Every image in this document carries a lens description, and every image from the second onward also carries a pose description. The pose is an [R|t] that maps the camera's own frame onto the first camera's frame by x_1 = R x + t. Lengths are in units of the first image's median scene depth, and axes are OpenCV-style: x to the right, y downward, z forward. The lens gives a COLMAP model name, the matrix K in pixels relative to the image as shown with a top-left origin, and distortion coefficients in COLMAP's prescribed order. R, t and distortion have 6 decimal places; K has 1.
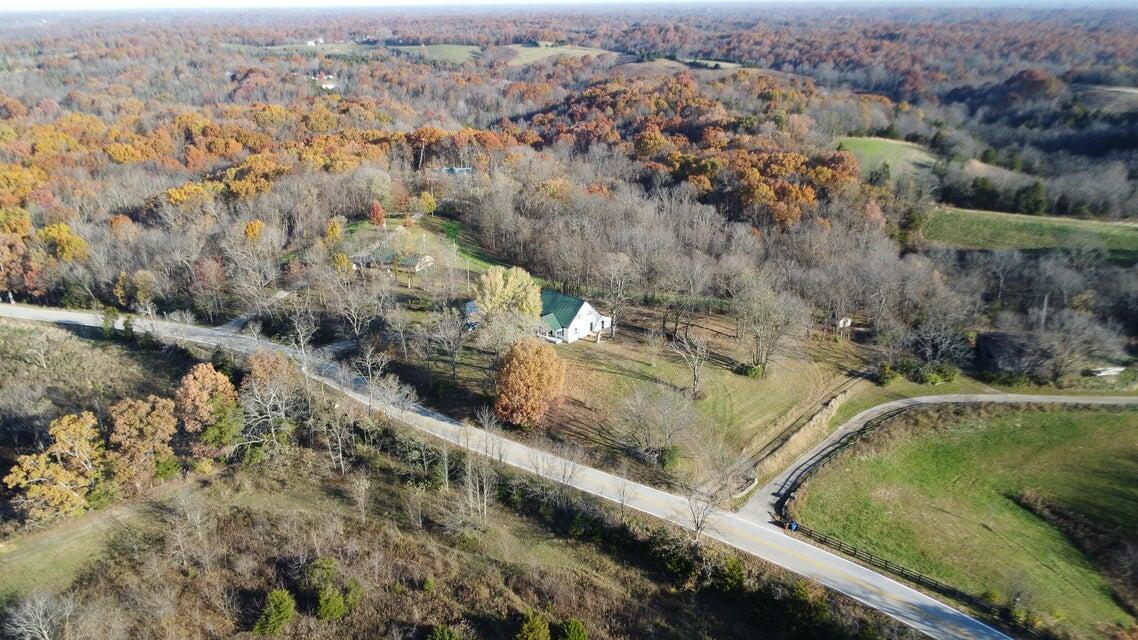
lens RADIAL K [[859.1, 0, 569.8], [0, 859.1, 323.2], [0, 0, 1]] dist [0.007605, -0.012384]
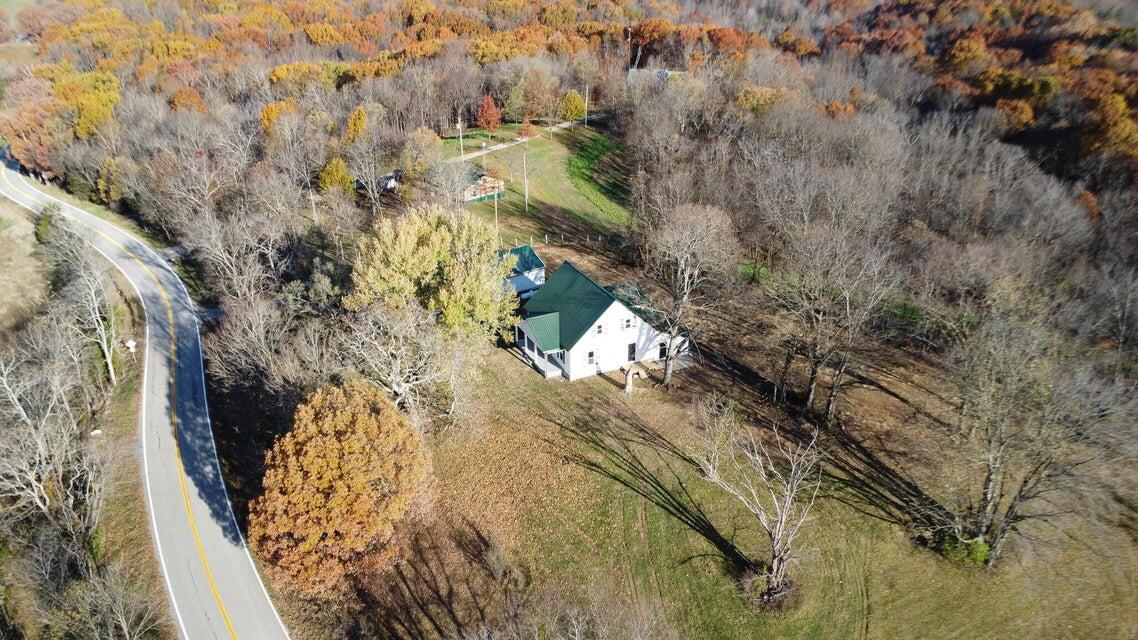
lens RADIAL K [[859.1, 0, 568.3], [0, 859.1, 313.2], [0, 0, 1]] dist [0.007605, -0.012384]
pose [[0.928887, 0.157319, -0.335289, 0.080057], [-0.135086, 0.986848, 0.088790, -0.029547], [0.344848, -0.037183, 0.937922, 0.286281]]
